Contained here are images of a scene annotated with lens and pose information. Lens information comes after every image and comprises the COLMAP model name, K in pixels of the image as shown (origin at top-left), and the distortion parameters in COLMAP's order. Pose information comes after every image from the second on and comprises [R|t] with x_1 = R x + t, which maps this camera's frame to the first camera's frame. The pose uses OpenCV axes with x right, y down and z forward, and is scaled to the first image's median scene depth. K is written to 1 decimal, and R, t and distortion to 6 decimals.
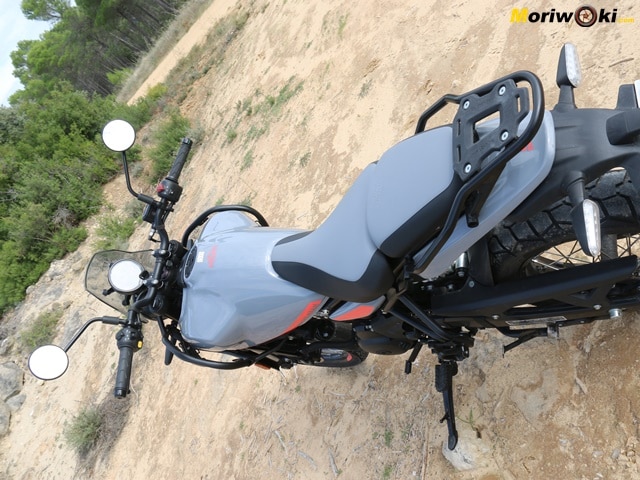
lens RADIAL K [[584.8, 0, 342.8], [0, 584.8, 239.2], [0, 0, 1]] dist [-0.184893, 0.165358]
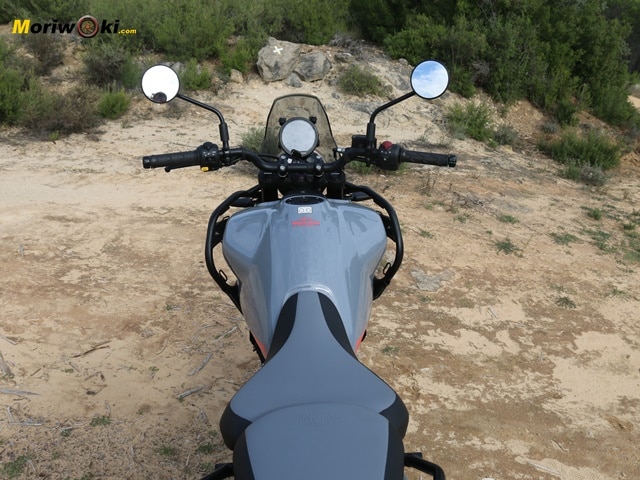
lens RADIAL K [[584.8, 0, 342.8], [0, 584.8, 239.2], [0, 0, 1]] dist [-0.184893, 0.165358]
pose [[0.145079, 0.955952, -0.255161, 0.009561], [-0.919590, 0.225444, 0.321758, -0.100854], [0.365110, 0.187963, 0.911792, 0.080198]]
